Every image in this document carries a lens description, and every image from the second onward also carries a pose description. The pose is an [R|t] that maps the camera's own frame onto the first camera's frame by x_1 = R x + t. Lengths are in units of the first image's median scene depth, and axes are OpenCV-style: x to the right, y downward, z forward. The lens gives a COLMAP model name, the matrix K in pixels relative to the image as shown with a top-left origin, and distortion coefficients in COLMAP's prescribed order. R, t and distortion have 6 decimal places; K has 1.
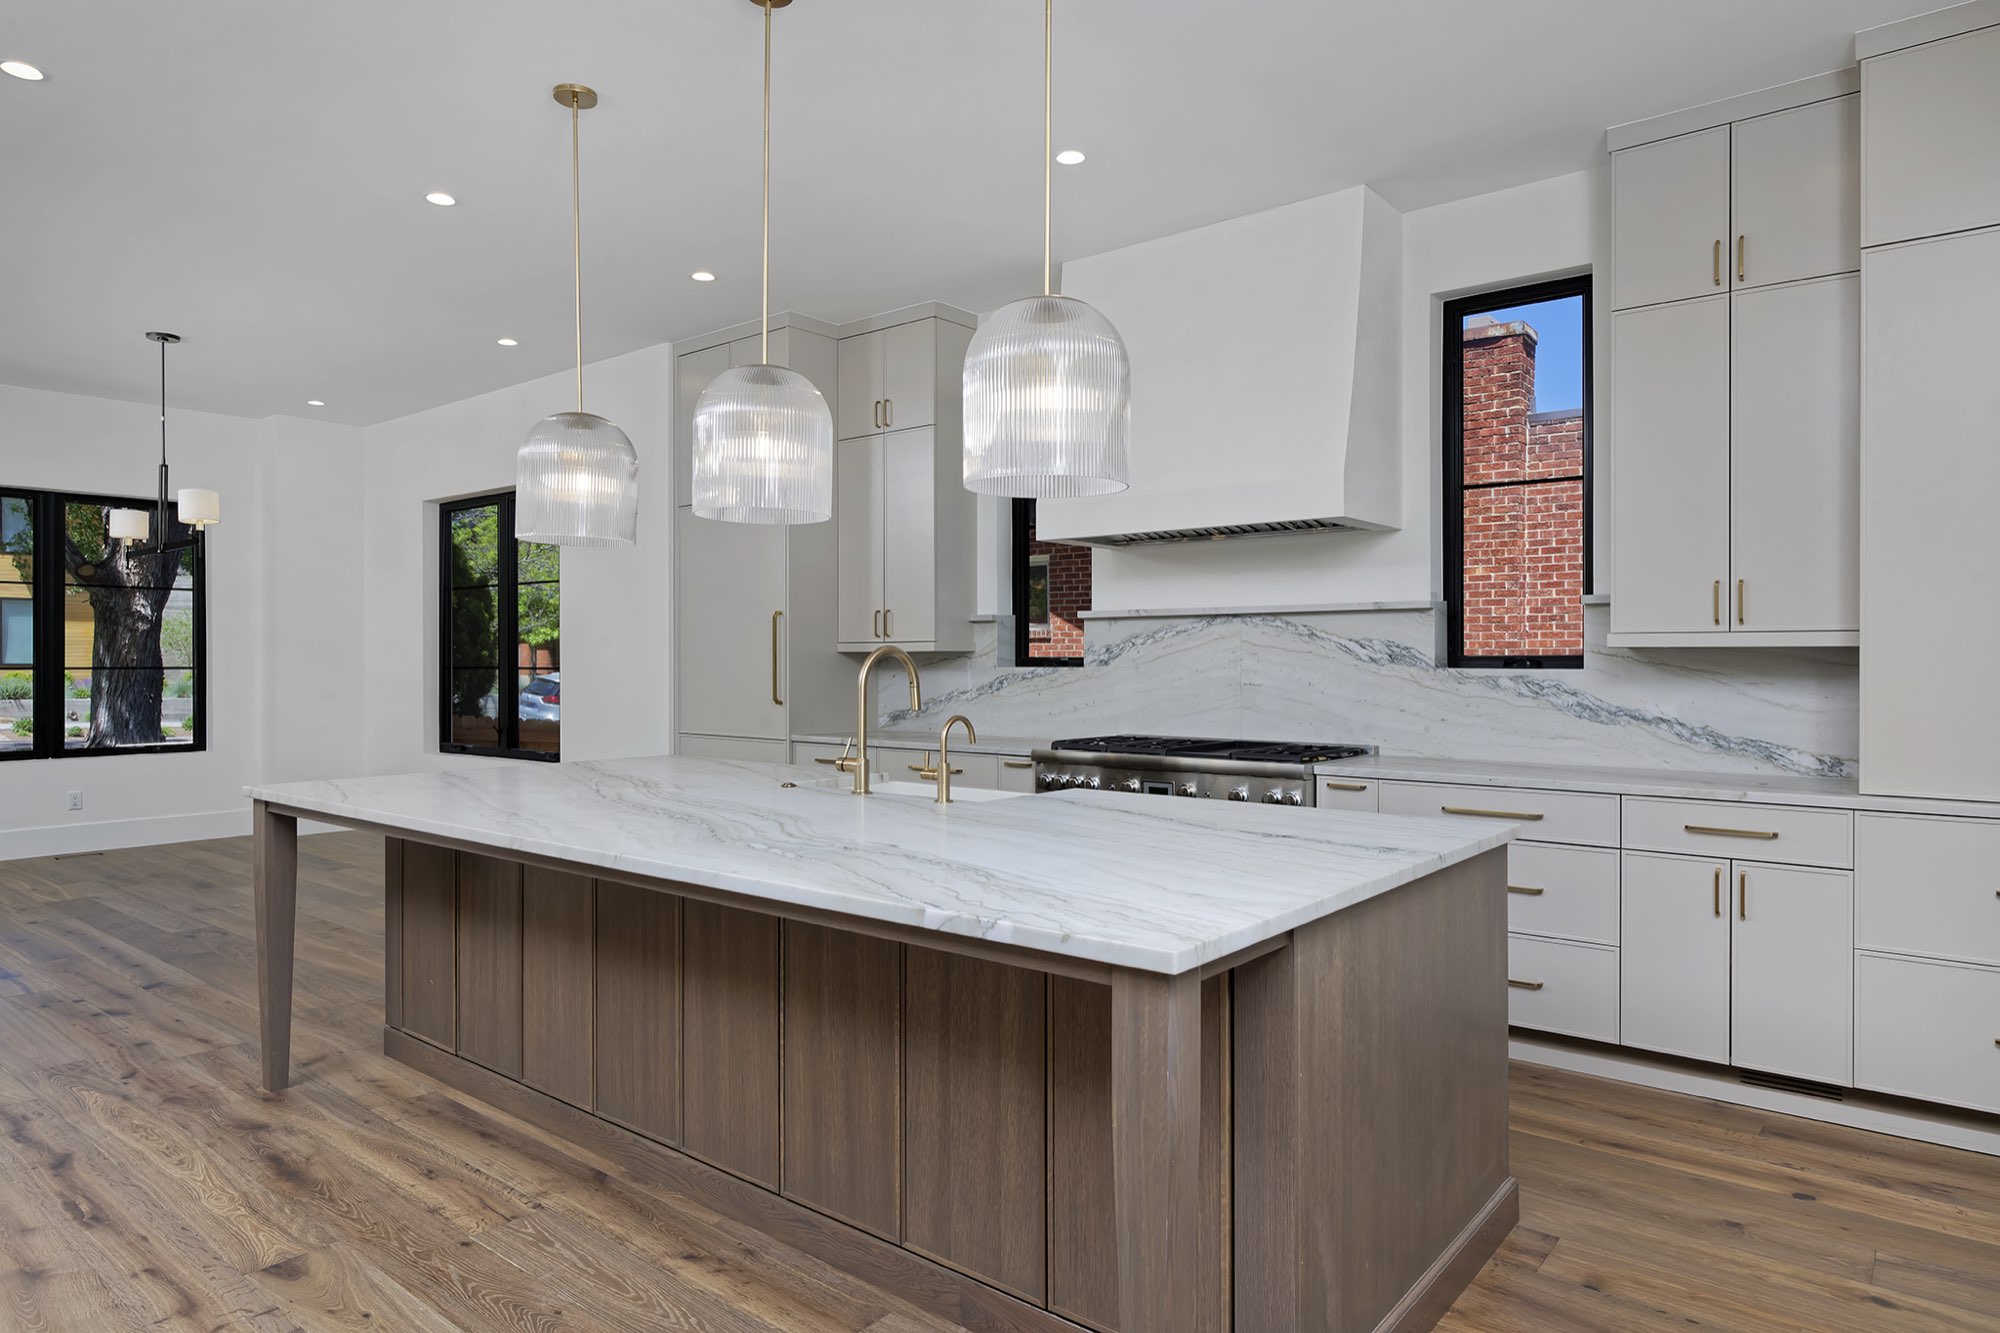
lens RADIAL K [[1164.2, 0, 1008.6], [0, 1164.2, 666.8], [0, 0, 1]] dist [-0.004739, -0.001453]
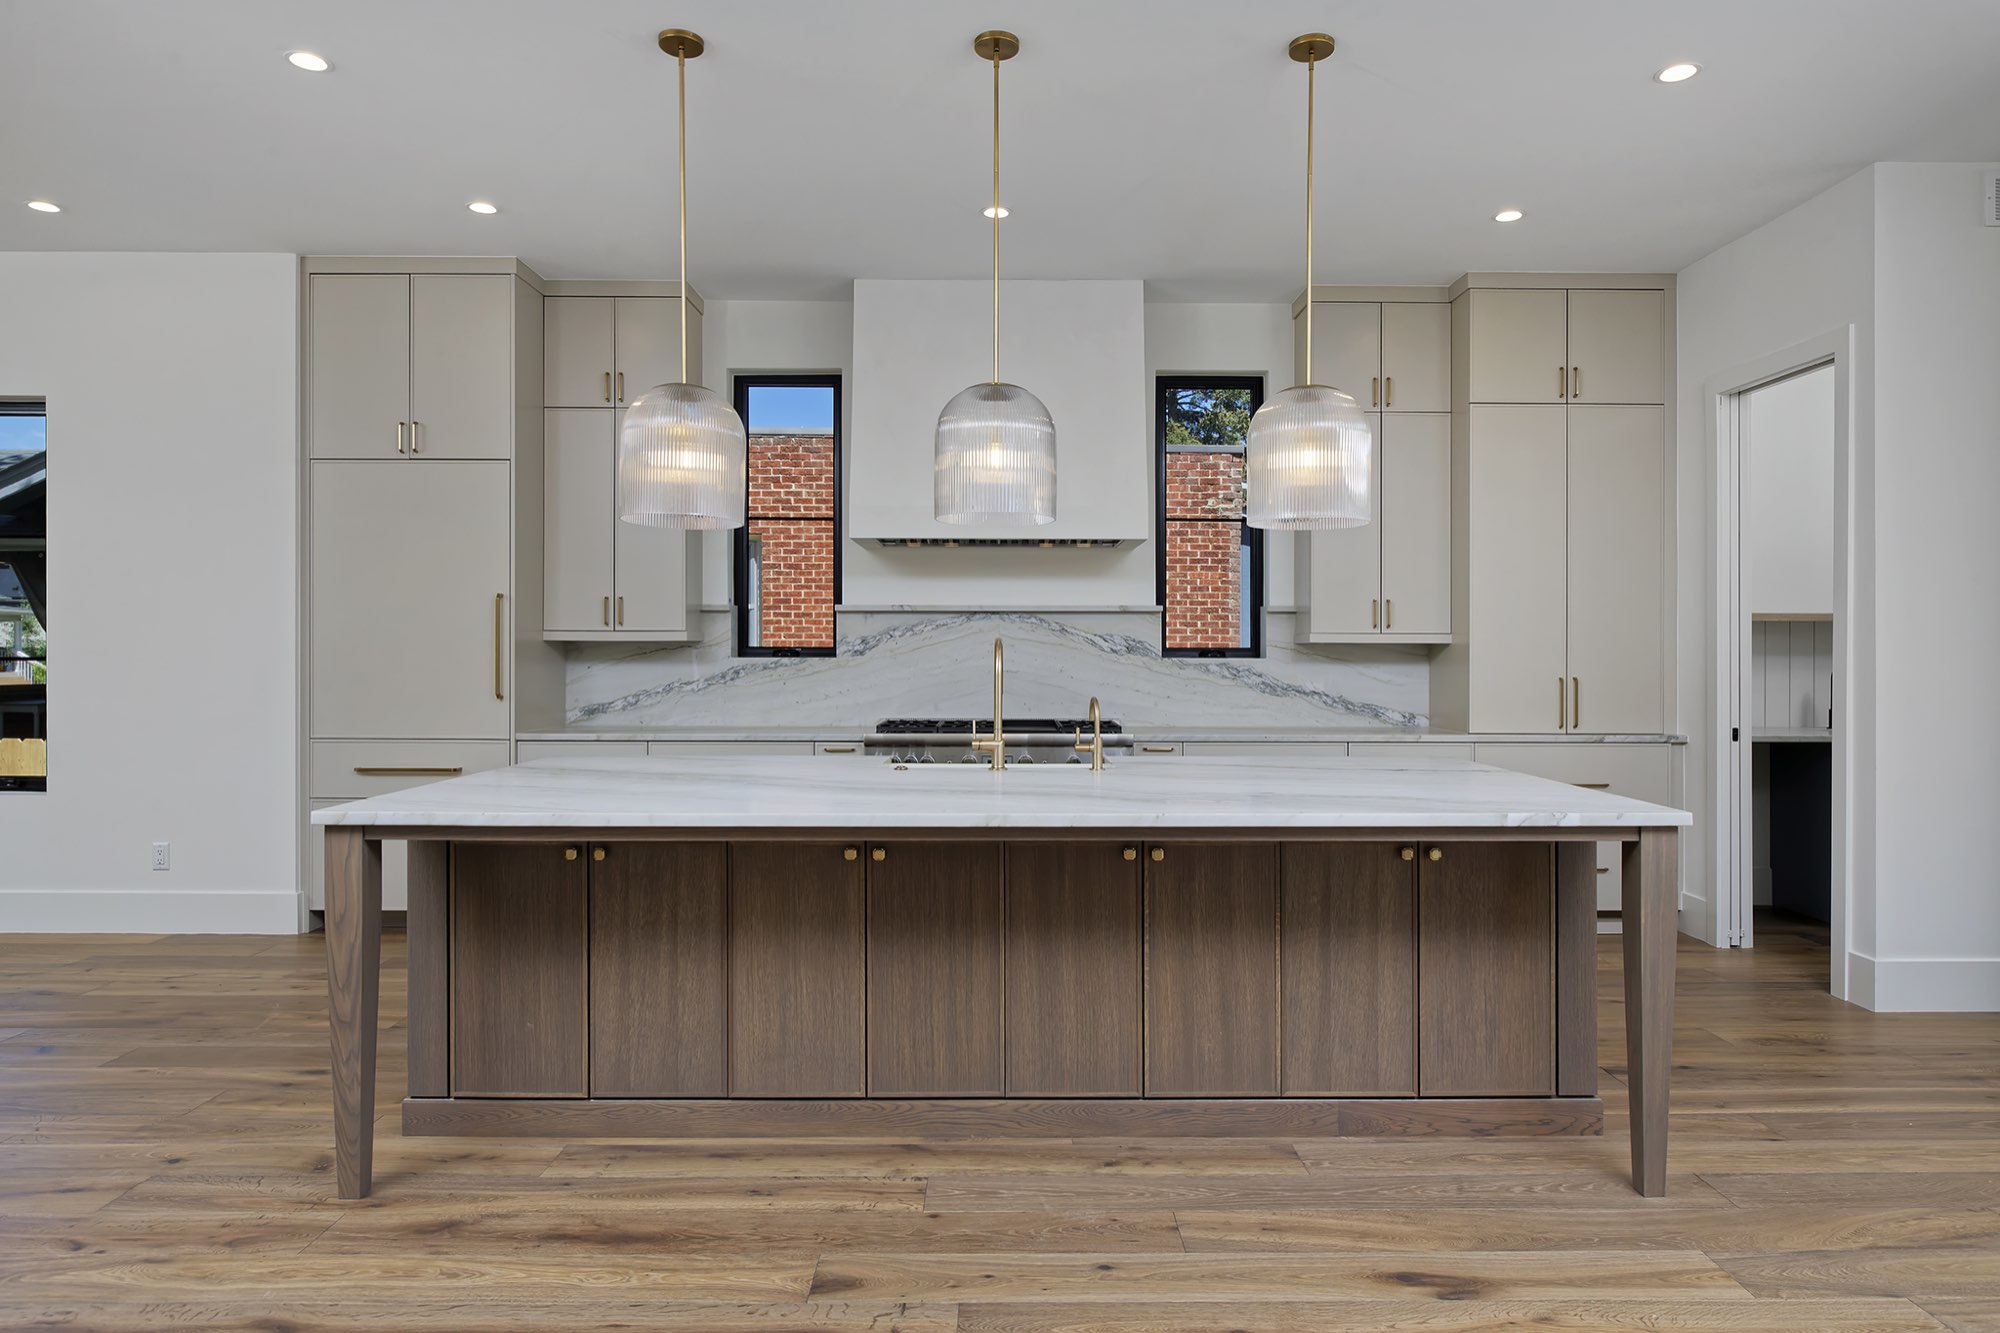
lens RADIAL K [[1178.6, 0, 1004.4], [0, 1178.6, 658.6], [0, 0, 1]] dist [-0.003536, -0.002210]
pose [[0.777740, -0.001385, 0.628584, -0.762447], [0.001014, 0.999999, 0.000948, 0.001193], [-0.628585, -0.000100, 0.777741, 0.105131]]
